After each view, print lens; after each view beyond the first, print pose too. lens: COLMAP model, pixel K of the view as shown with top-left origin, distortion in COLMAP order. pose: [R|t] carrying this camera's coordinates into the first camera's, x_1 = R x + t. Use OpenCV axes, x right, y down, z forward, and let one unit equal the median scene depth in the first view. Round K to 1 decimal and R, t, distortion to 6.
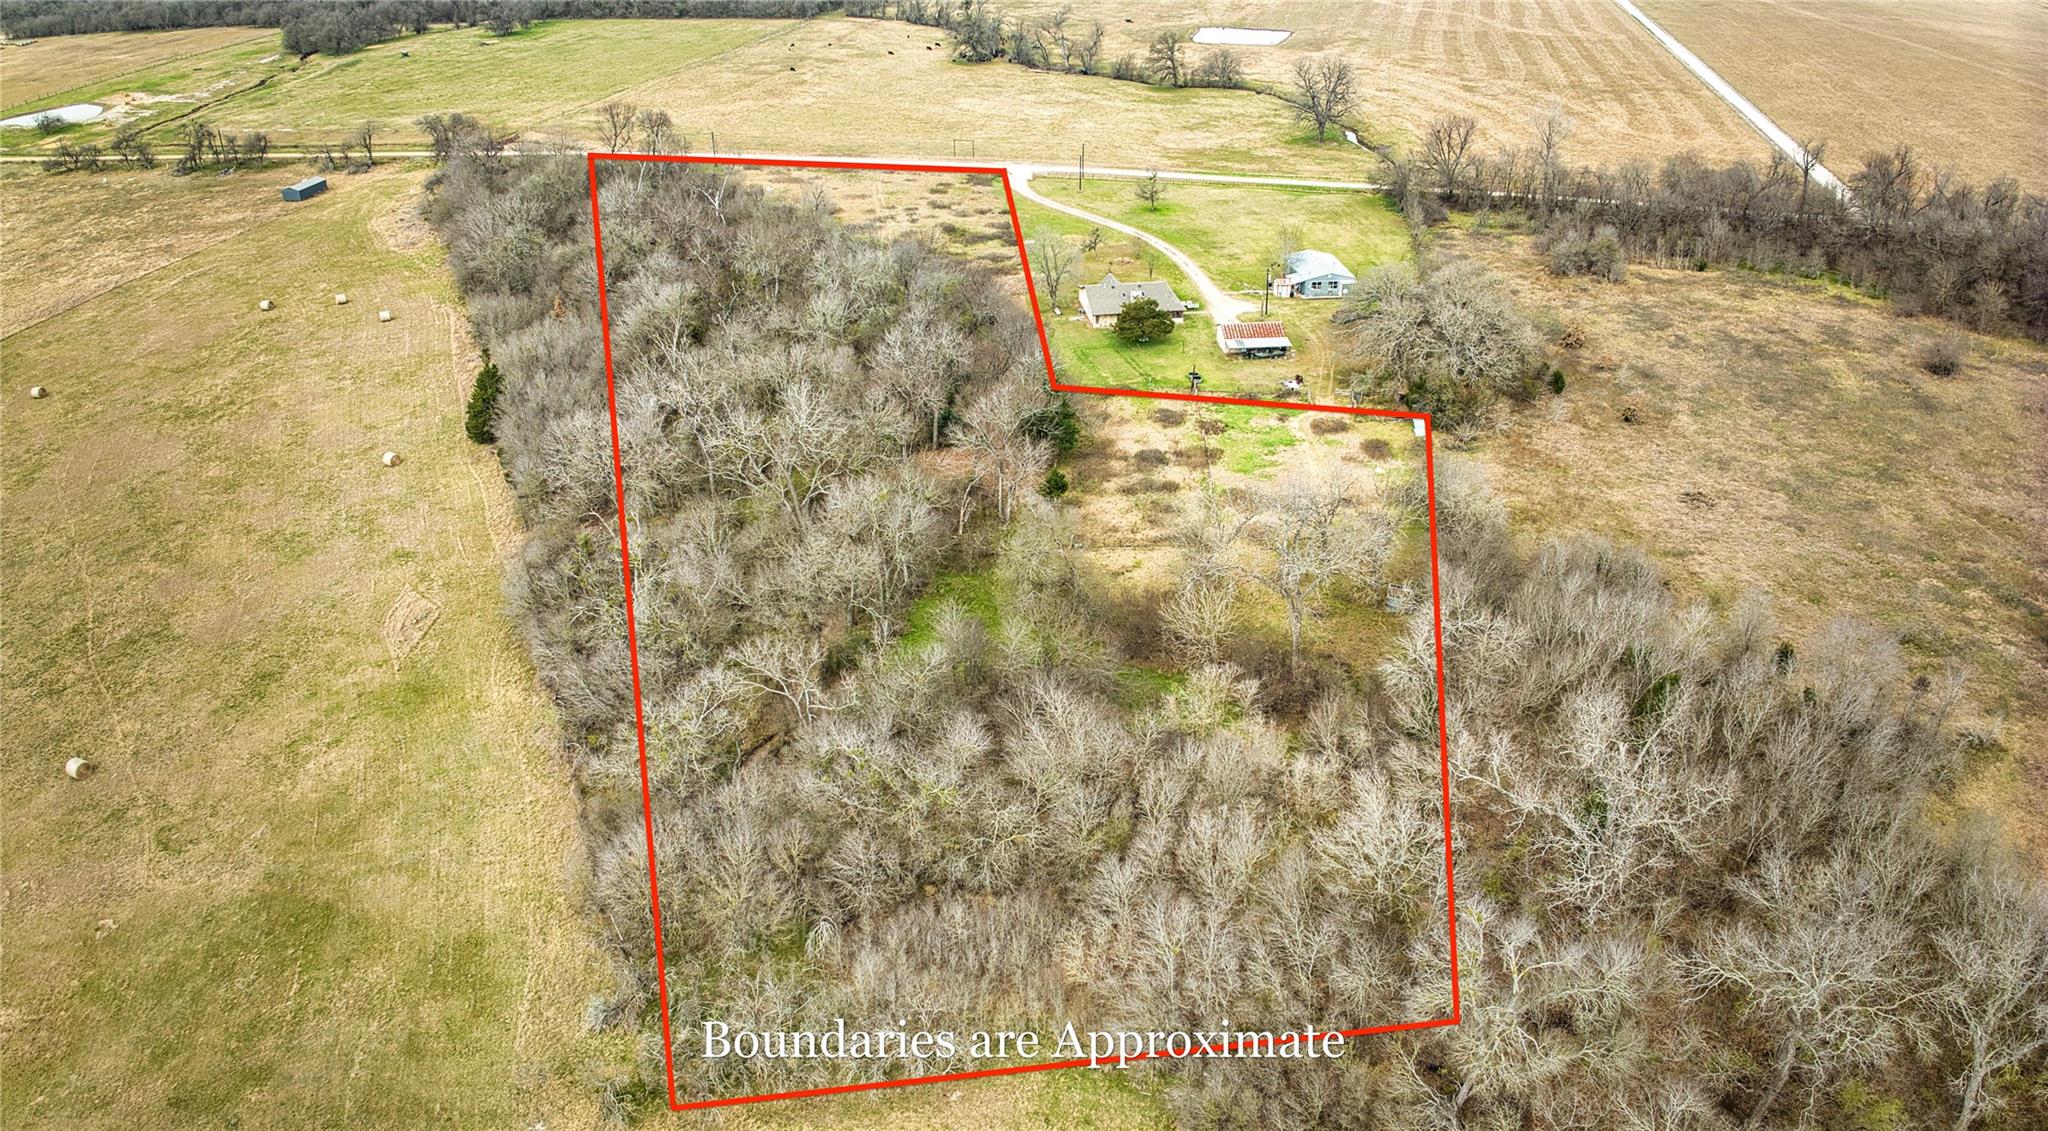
lens RADIAL K [[1452.3, 0, 1026.7], [0, 1452.3, 551.8], [0, 0, 1]] dist [-0.099363, -0.020462]
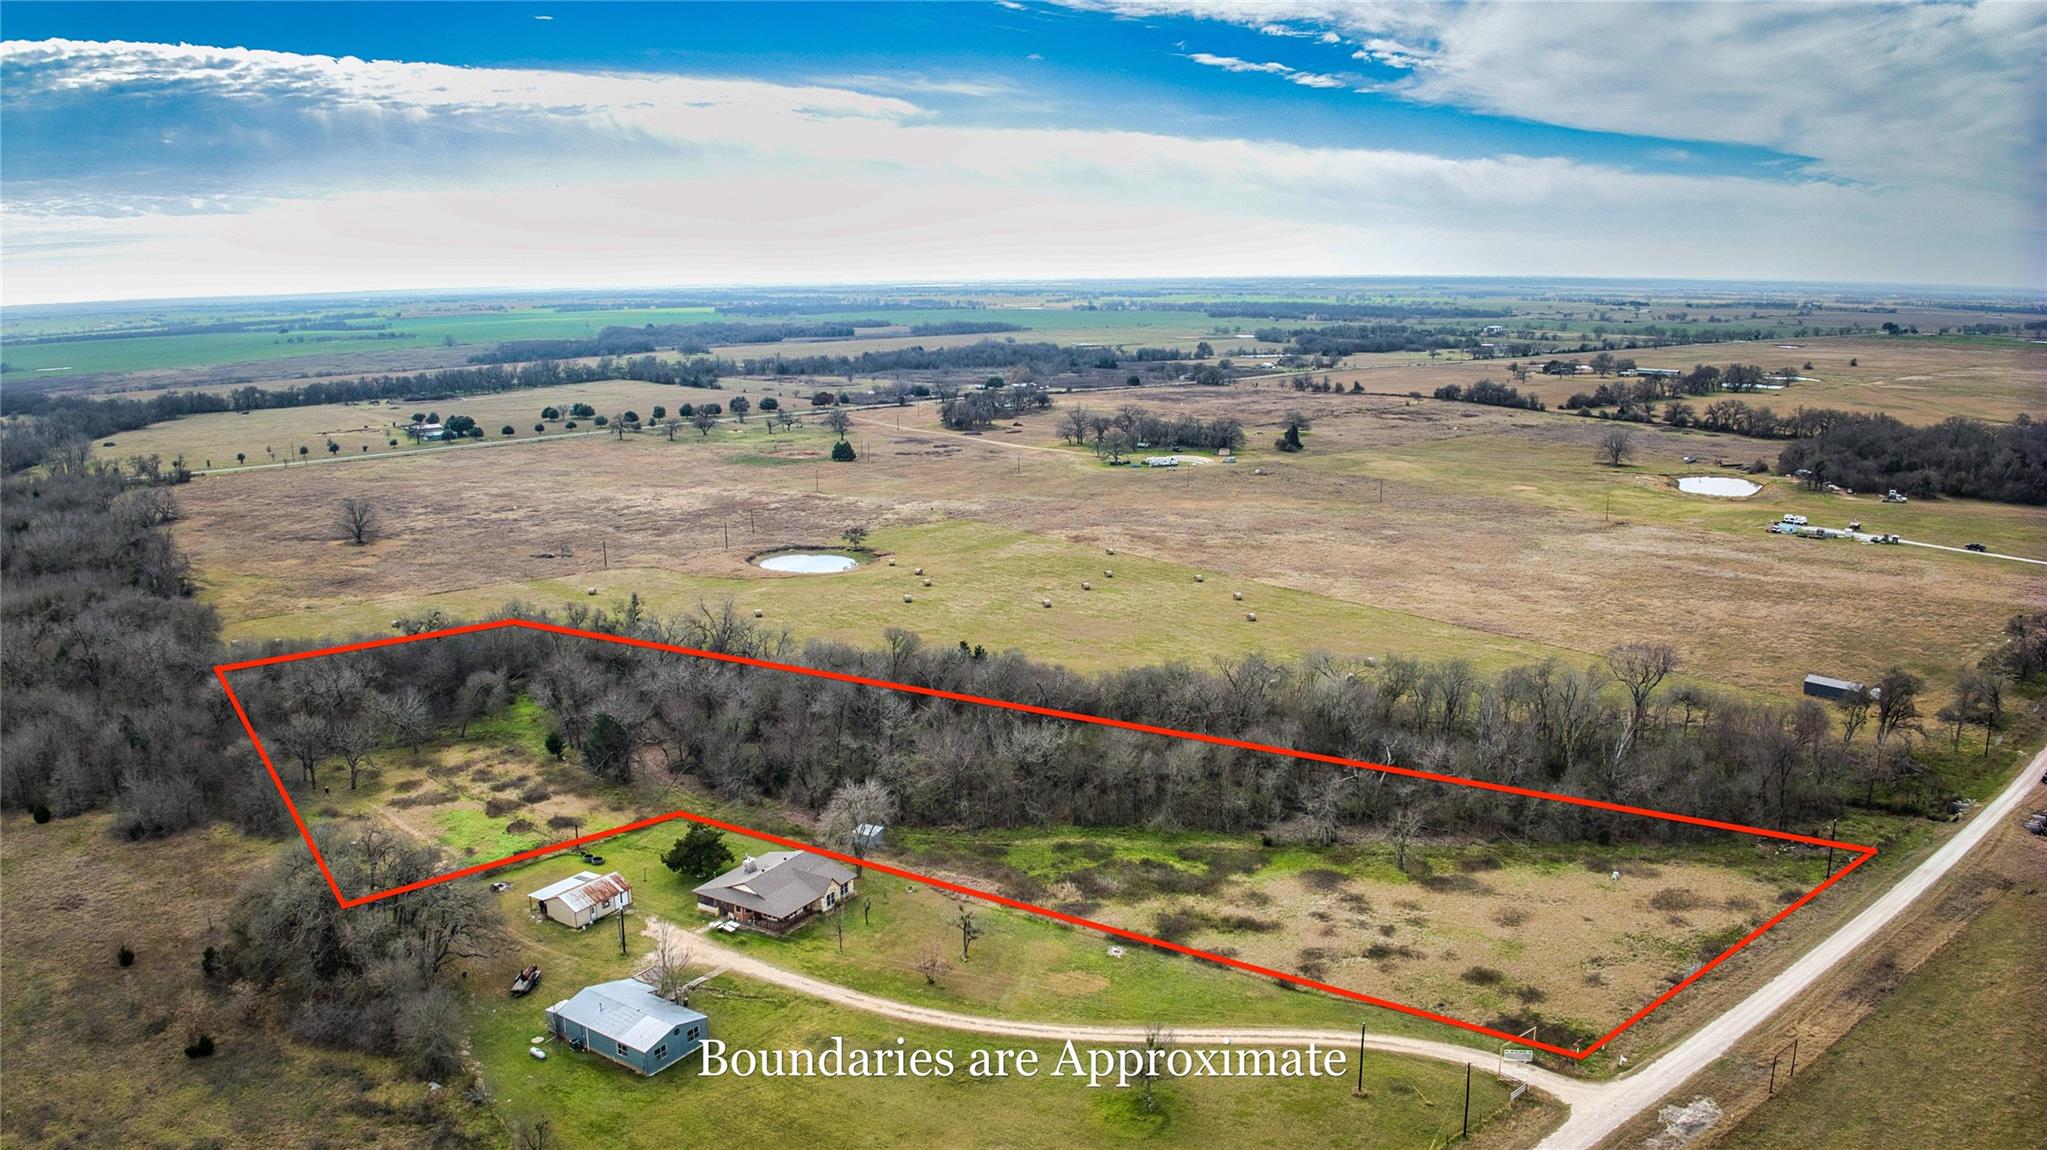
lens RADIAL K [[1442.7, 0, 1038.9], [0, 1442.7, 553.4], [0, 0, 1]] dist [-0.097737, -0.019158]
pose [[-0.630598, 0.168660, -0.757562, 0.512193], [-0.342622, 0.815340, 0.466724, -0.695637], [0.696388, 0.553872, -0.456365, 1.266255]]
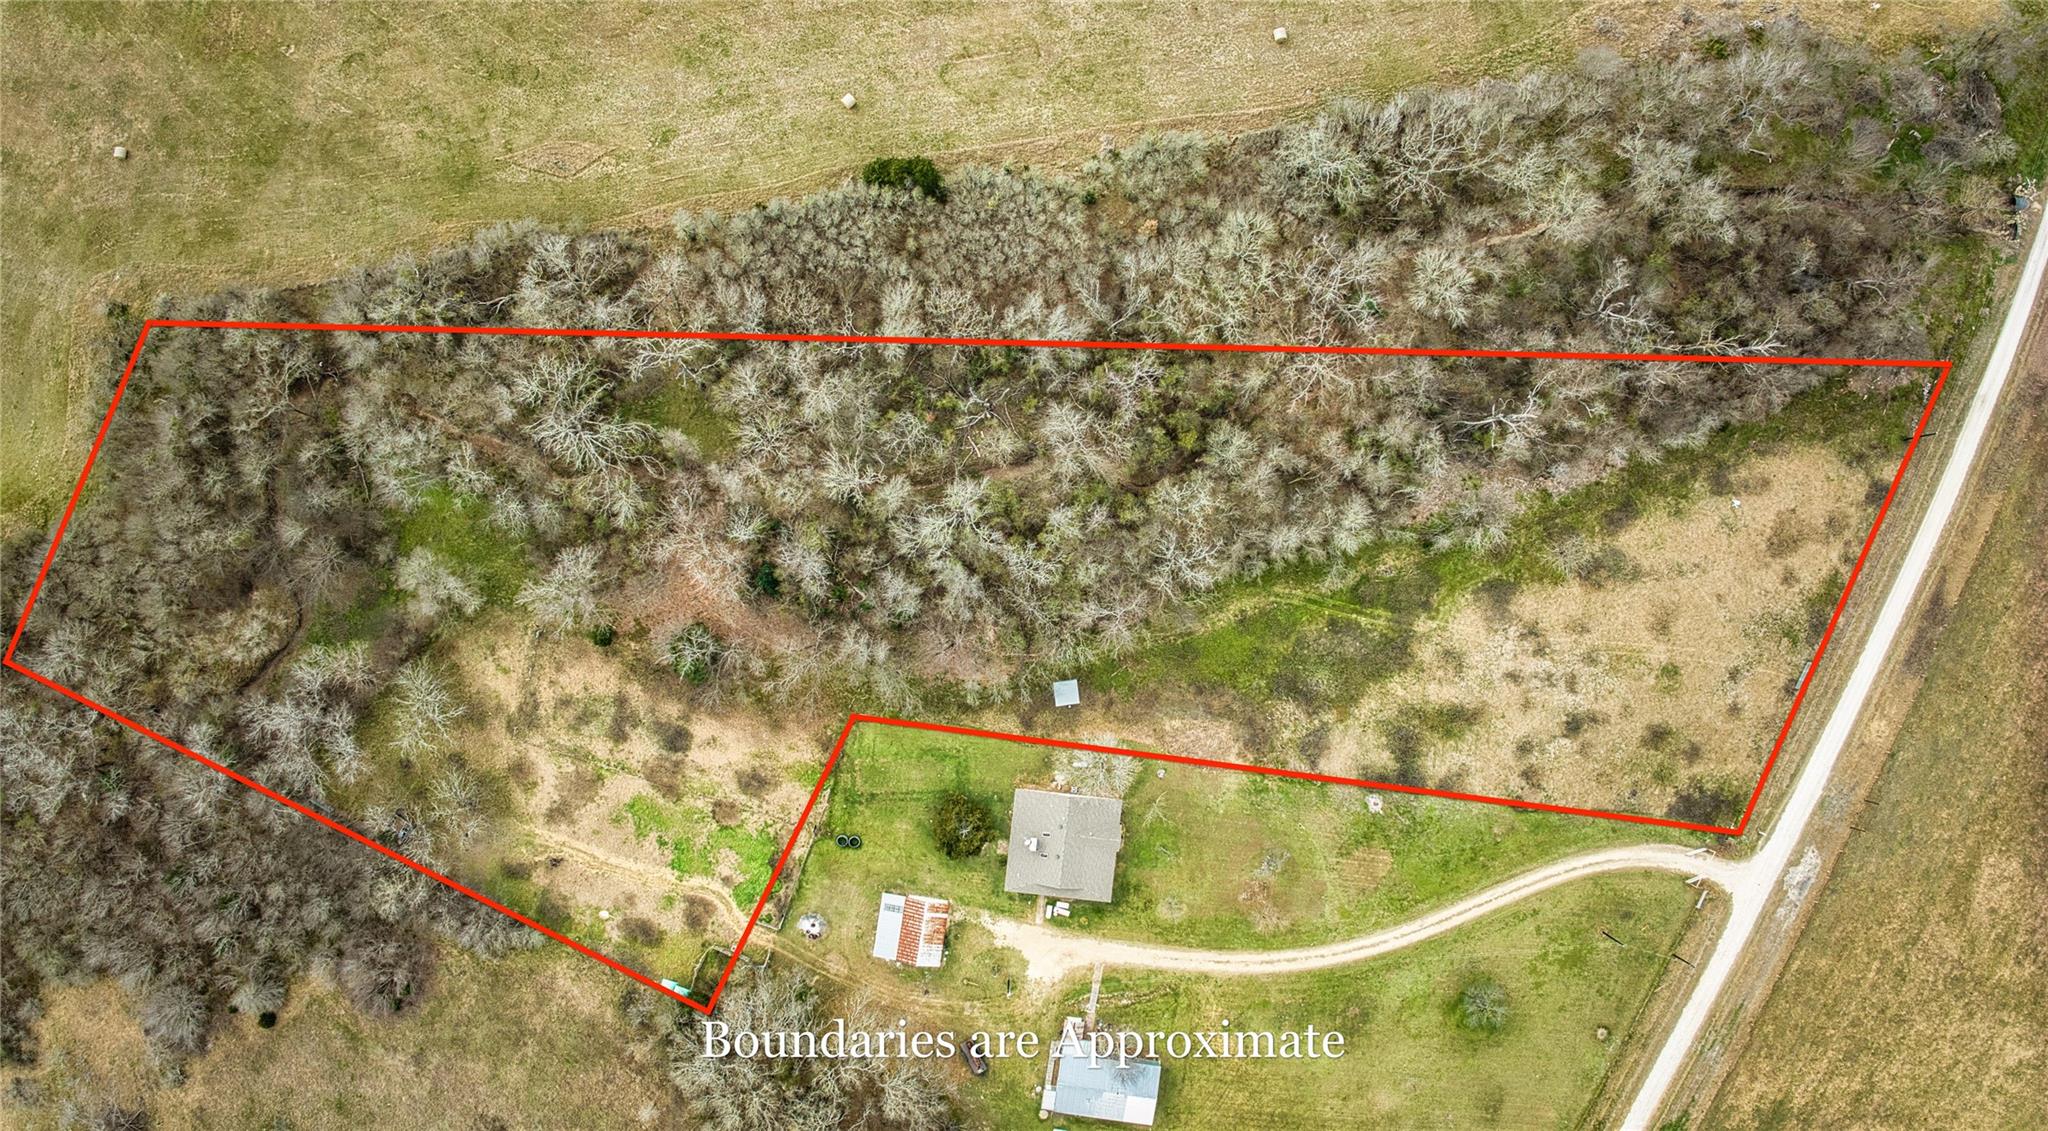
lens RADIAL K [[1452.3, 0, 1036.5], [0, 1452.3, 583.0], [0, 0, 1]] dist [-0.099363, -0.020462]
pose [[-0.236913, 0.971519, 0.004831, -0.080564], [-0.435494, -0.110642, 0.893366, -0.881803], [0.868457, 0.209546, 0.449303, 0.509681]]
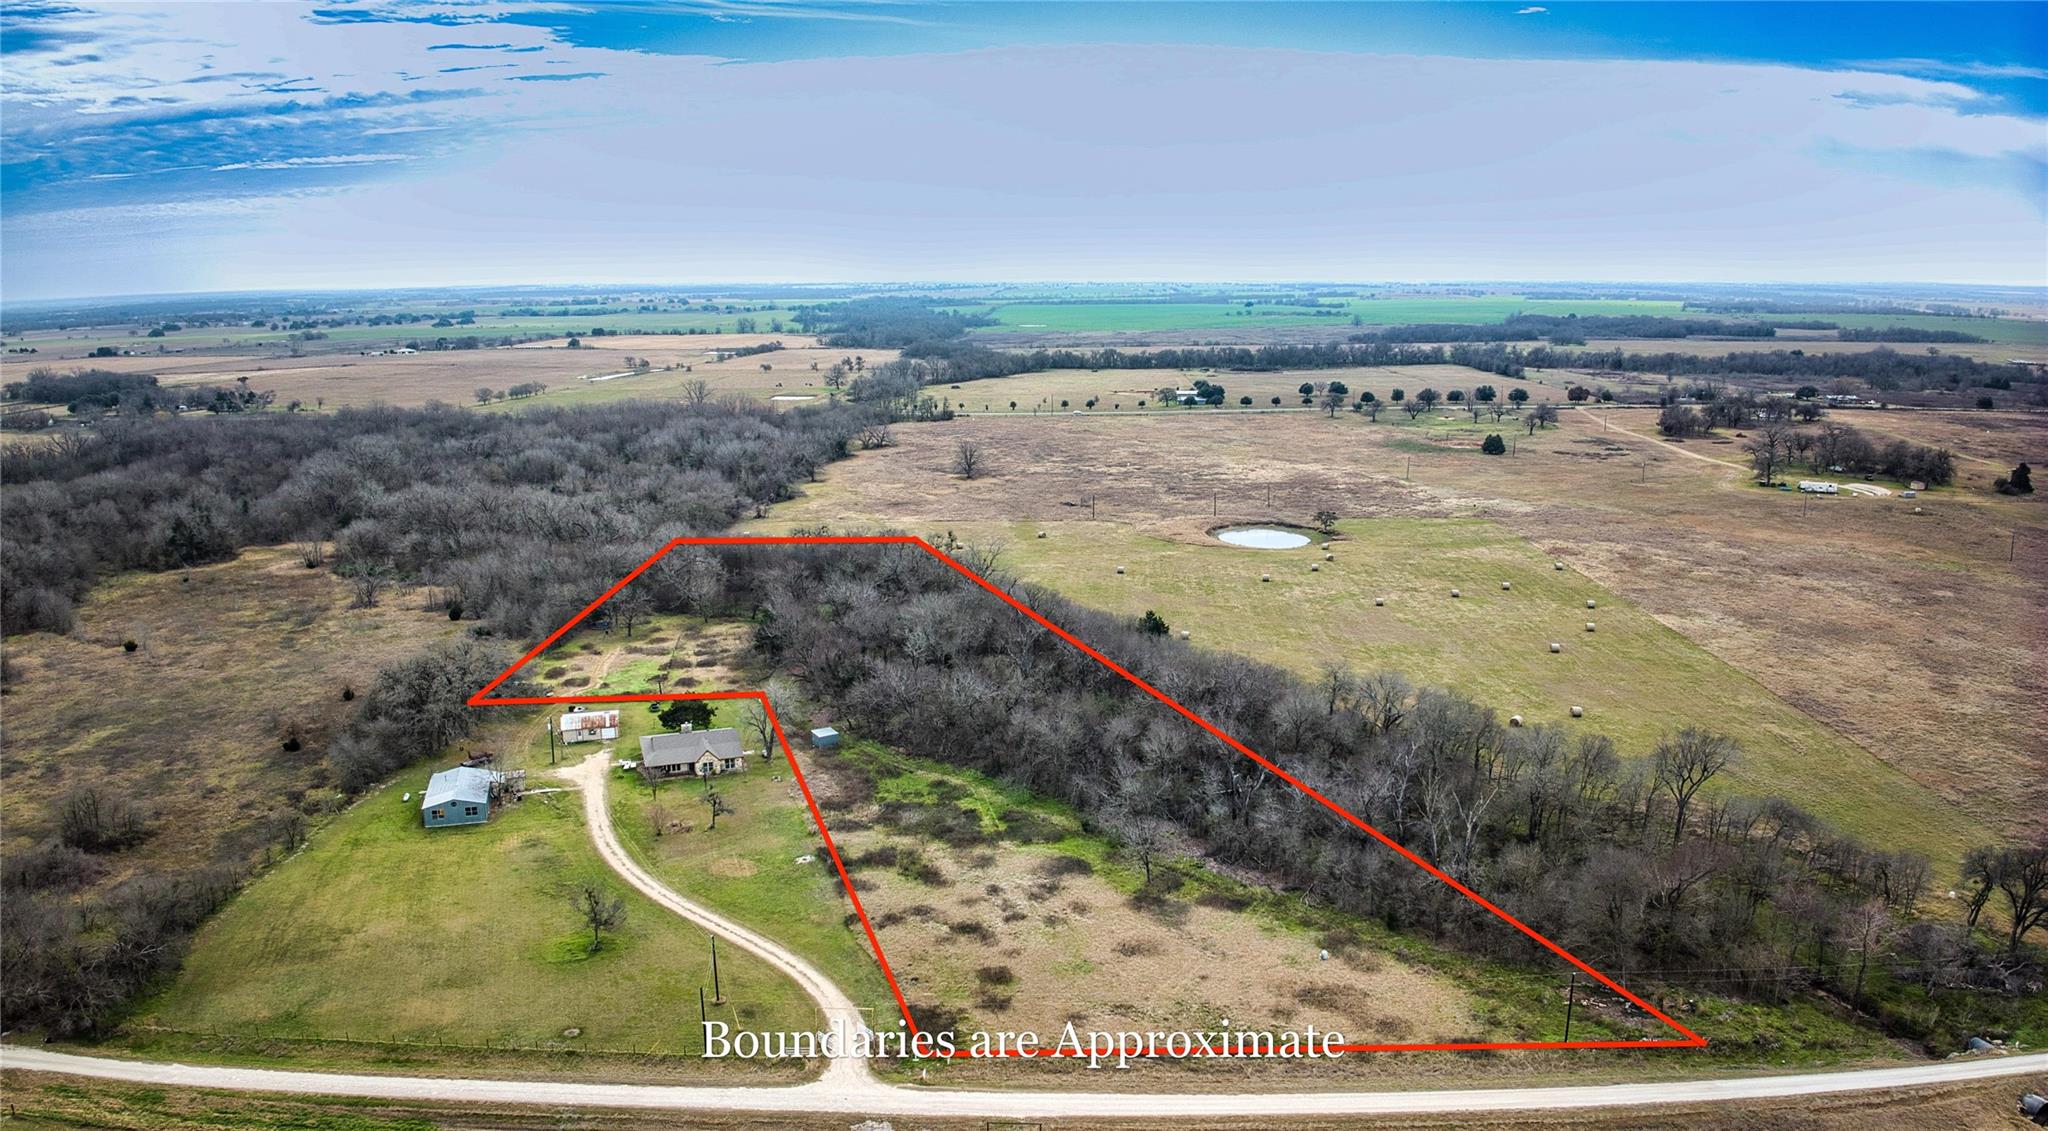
lens RADIAL K [[1452.3, 0, 1028.1], [0, 1452.3, 568.7], [0, 0, 1]] dist [-0.099363, -0.020462]
pose [[-0.981887, 0.058972, -0.180057, 0.013798], [-0.068315, 0.776211, 0.626761, -0.835689], [0.176723, 0.627709, -0.758123, 1.585537]]
